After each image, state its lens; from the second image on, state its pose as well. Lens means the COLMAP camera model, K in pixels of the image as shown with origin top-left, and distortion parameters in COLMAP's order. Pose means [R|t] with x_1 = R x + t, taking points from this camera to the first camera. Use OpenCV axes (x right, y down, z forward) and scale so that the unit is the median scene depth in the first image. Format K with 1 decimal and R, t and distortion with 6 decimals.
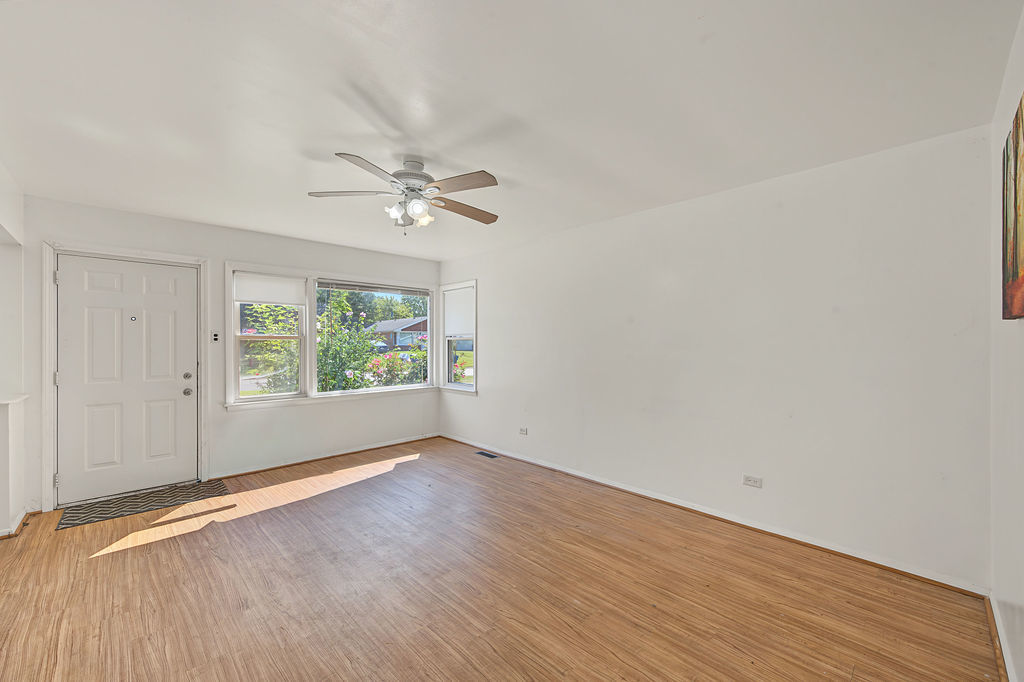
lens RADIAL K [[404.5, 0, 510.0], [0, 404.5, 344.2], [0, 0, 1]] dist [0.008754, -0.000328]
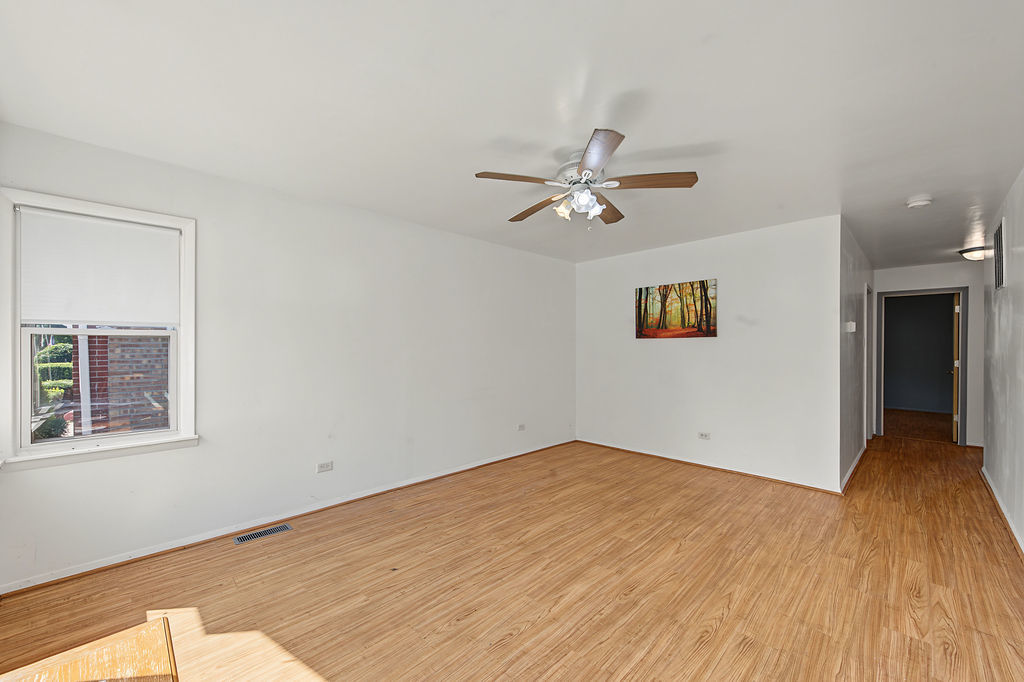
lens RADIAL K [[404.5, 0, 510.0], [0, 404.5, 344.2], [0, 0, 1]] dist [0.008754, -0.000328]
pose [[-0.016703, 0.004012, 0.999852, -0.935023], [-0.001350, 0.999991, -0.004035, 0.001885], [-0.999860, -0.001417, -0.016698, 0.934679]]
